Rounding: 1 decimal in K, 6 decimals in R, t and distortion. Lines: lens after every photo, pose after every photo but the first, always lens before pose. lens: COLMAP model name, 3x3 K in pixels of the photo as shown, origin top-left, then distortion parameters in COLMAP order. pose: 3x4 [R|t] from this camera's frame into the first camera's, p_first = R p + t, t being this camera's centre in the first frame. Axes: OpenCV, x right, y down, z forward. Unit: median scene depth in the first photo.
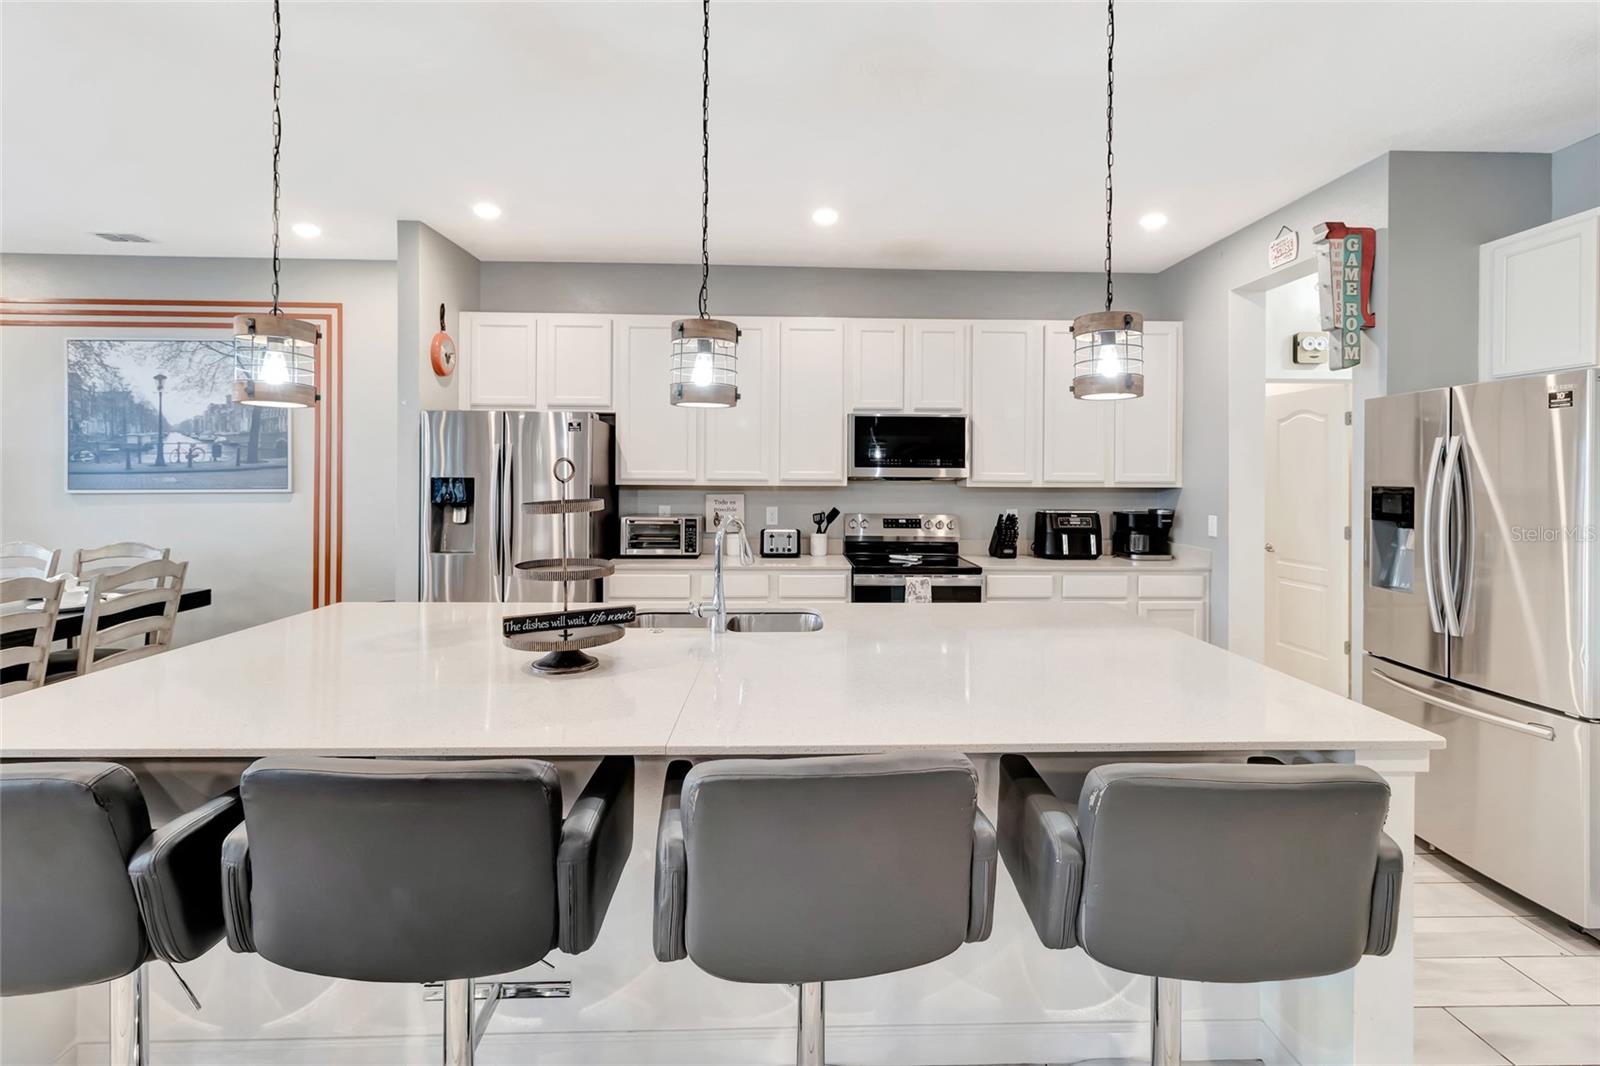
lens RADIAL K [[750.7, 0, 810.4], [0, 750.7, 489.6], [0, 0, 1]] dist [0.010937, -0.000874]
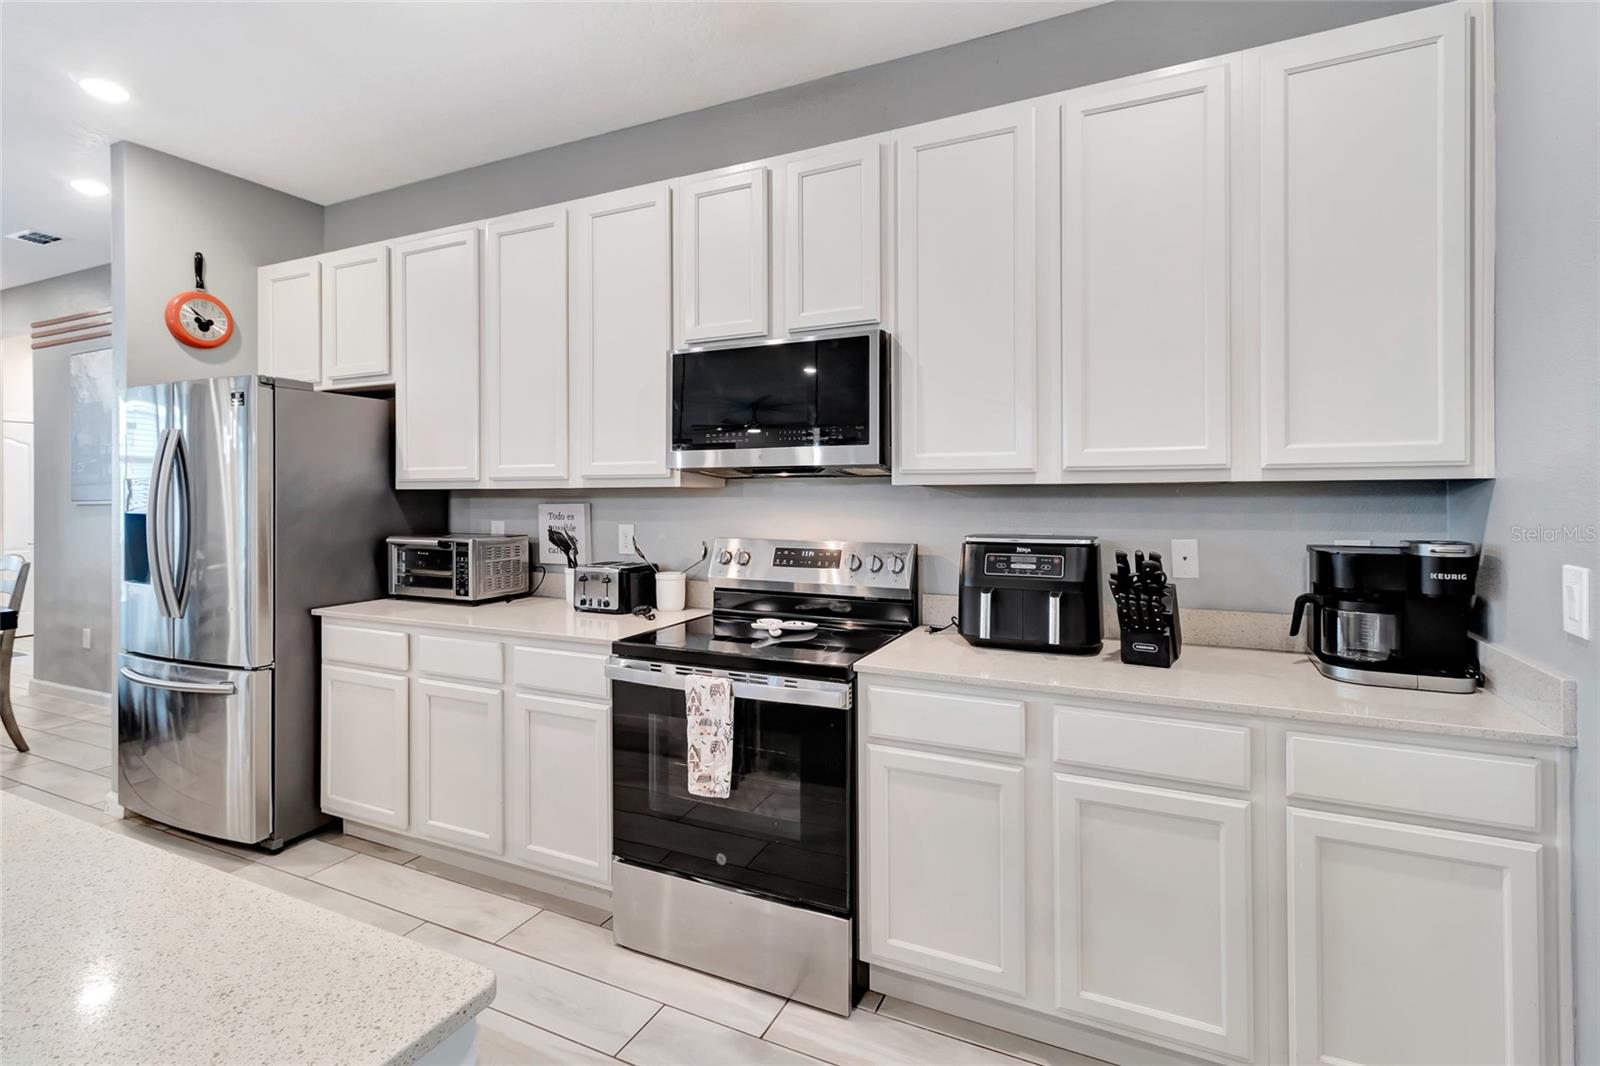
lens RADIAL K [[750.7, 0, 810.4], [0, 750.7, 489.6], [0, 0, 1]] dist [0.010937, -0.000874]
pose [[0.889409, -0.012170, -0.456950, 0.374868], [0.000080, 0.999650, -0.026470, 0.011339], [0.457112, 0.023506, 0.889098, 0.551799]]
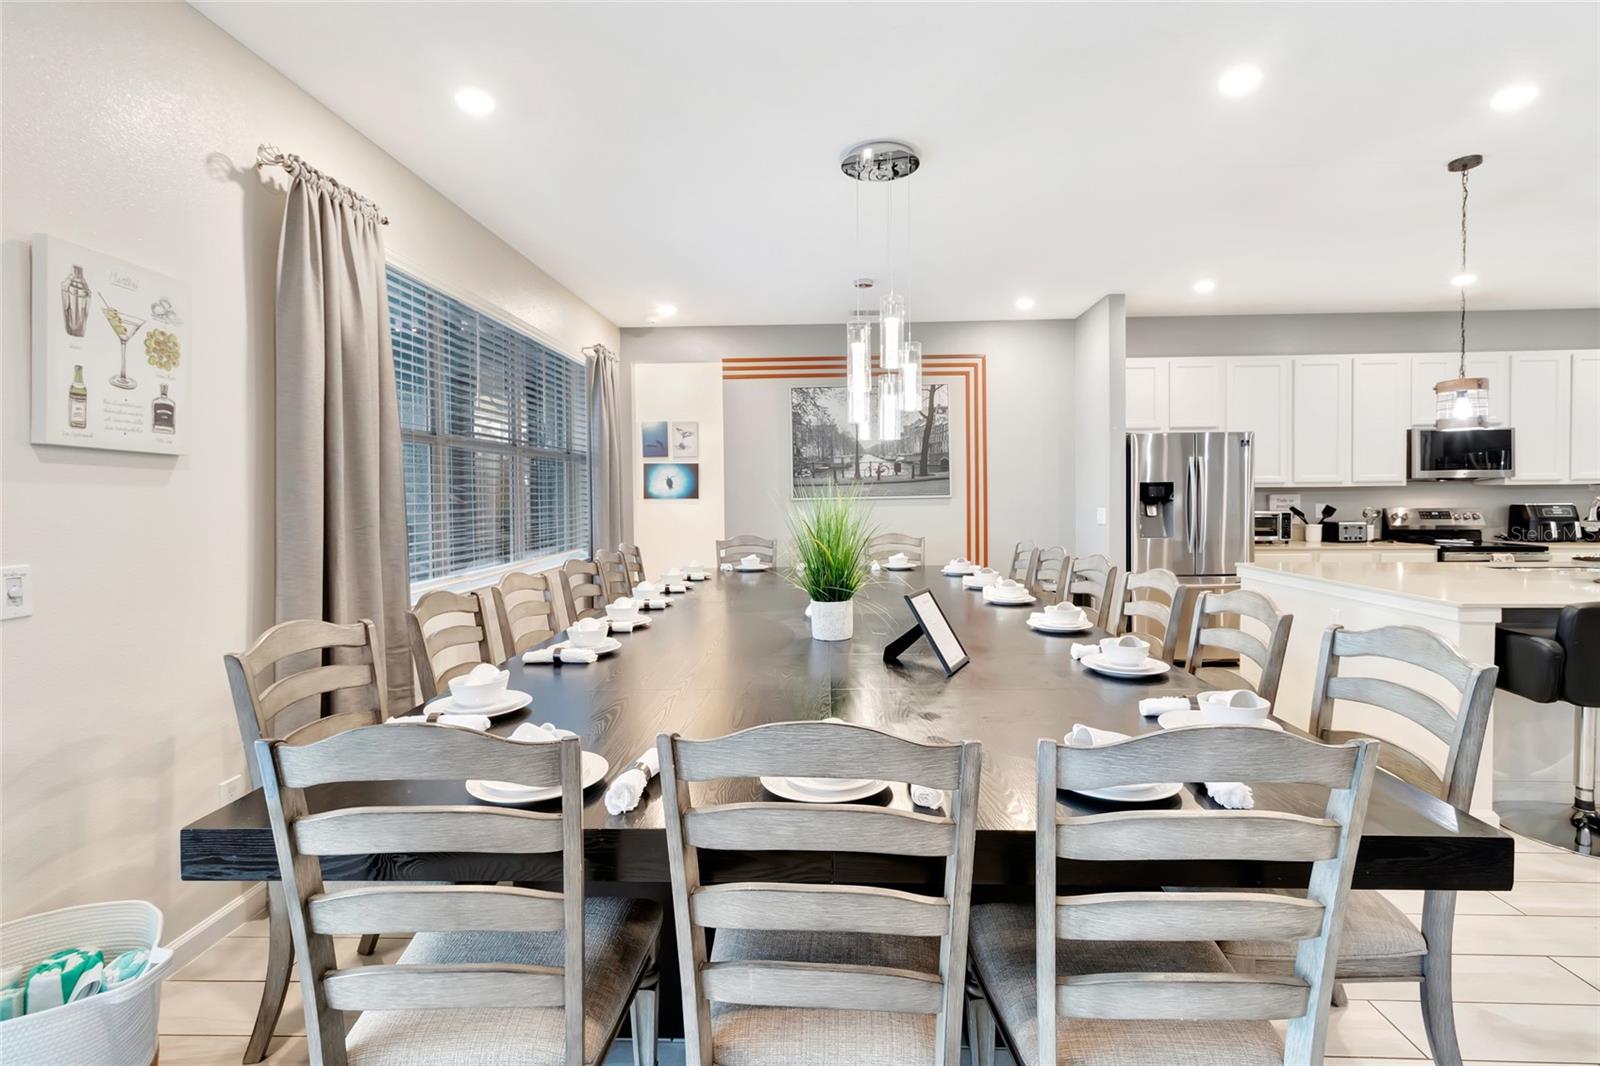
lens RADIAL K [[750.7, 0, 810.4], [0, 750.7, 489.6], [0, 0, 1]] dist [0.010937, -0.000874]
pose [[0.997663, -0.016086, -0.066404, -0.861104], [0.014171, 0.999473, -0.029206, 0.025036], [0.066838, 0.028197, 0.997365, -0.341096]]
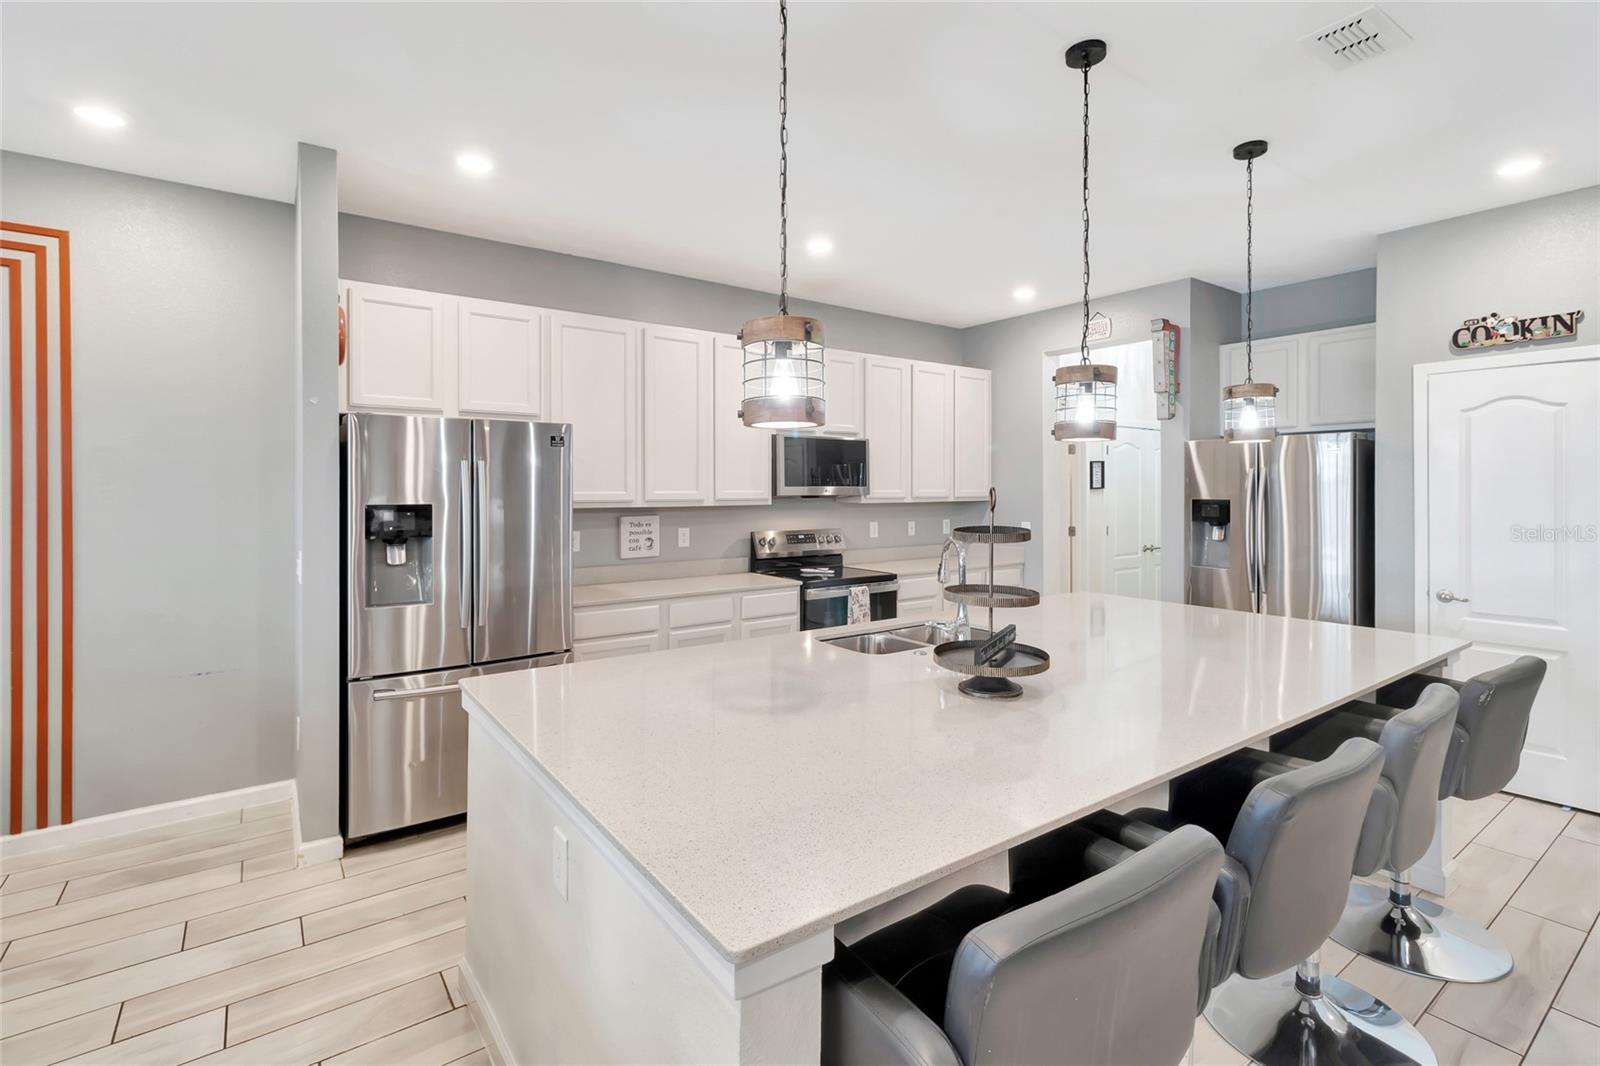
lens RADIAL K [[750.7, 0, 810.4], [0, 750.7, 489.6], [0, 0, 1]] dist [0.010937, -0.000874]
pose [[0.821748, -0.008213, 0.569792, -0.483187], [0.020362, 0.999681, -0.014957, -0.008490], [-0.569488, 0.023893, 0.821653, 0.128326]]
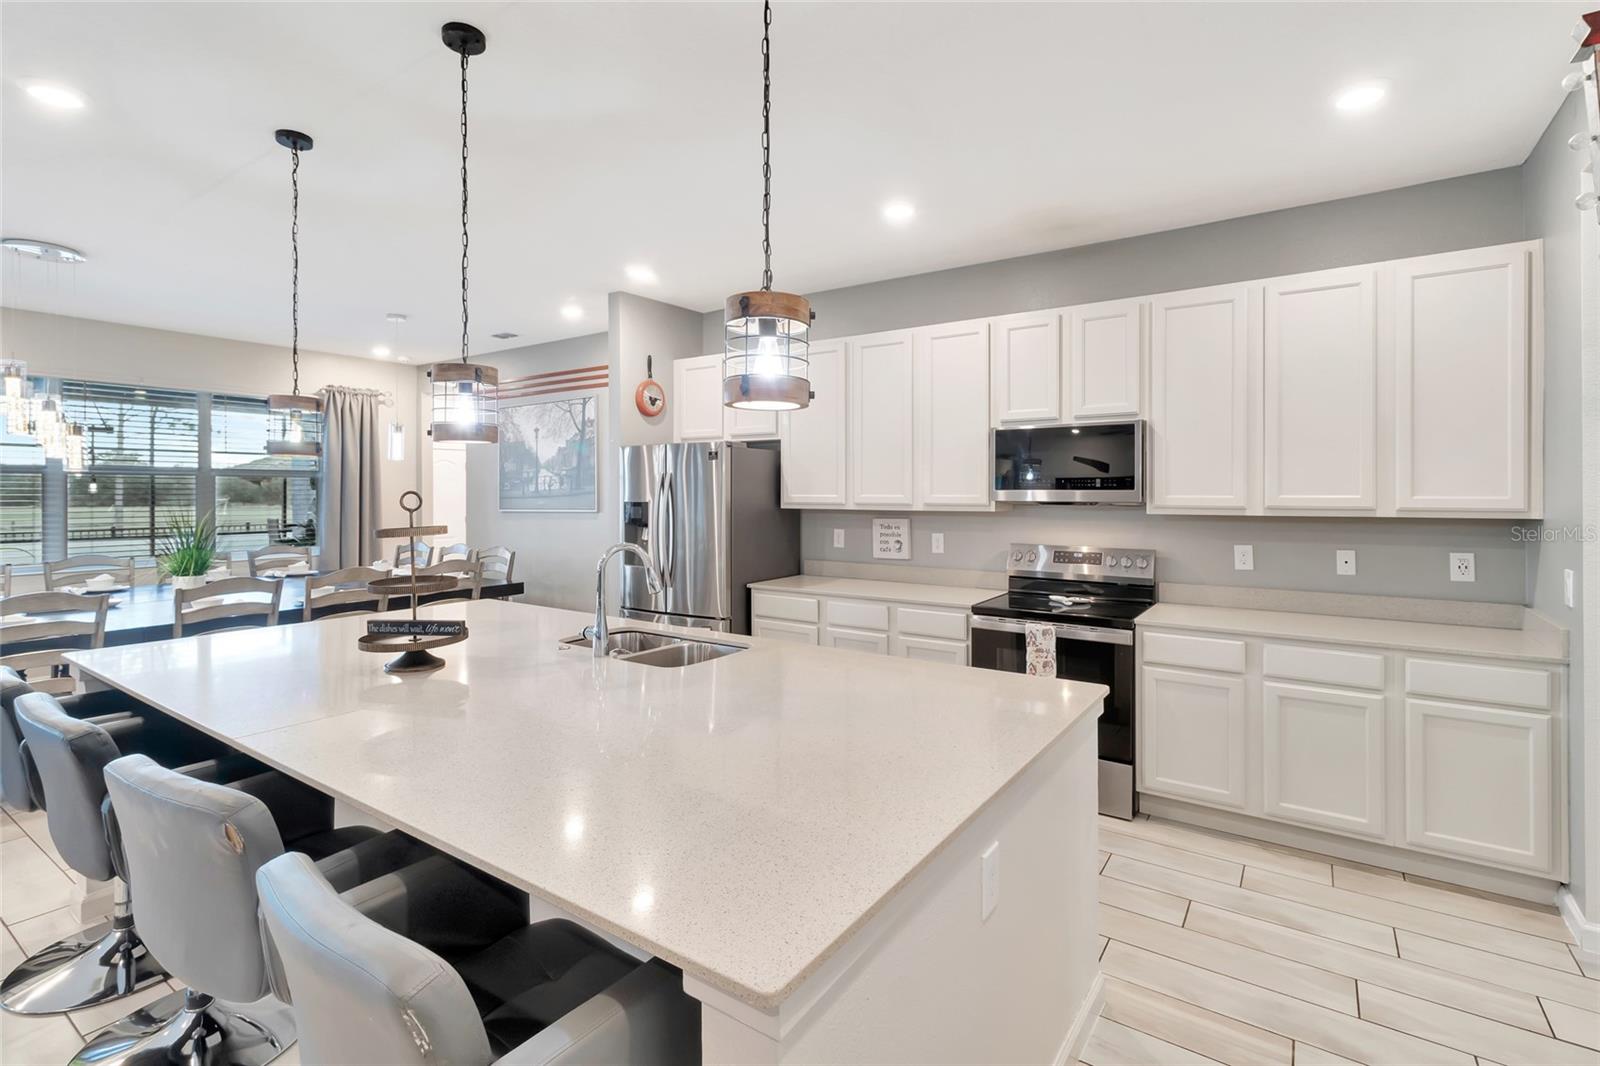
lens RADIAL K [[750.7, 0, 810.4], [0, 750.7, 489.6], [0, 0, 1]] dist [0.010937, -0.000874]
pose [[0.805301, -0.008022, -0.592812, 0.383680], [-0.006262, 0.999738, -0.022034, -0.009446], [0.592834, 0.021456, 0.805039, 0.177044]]
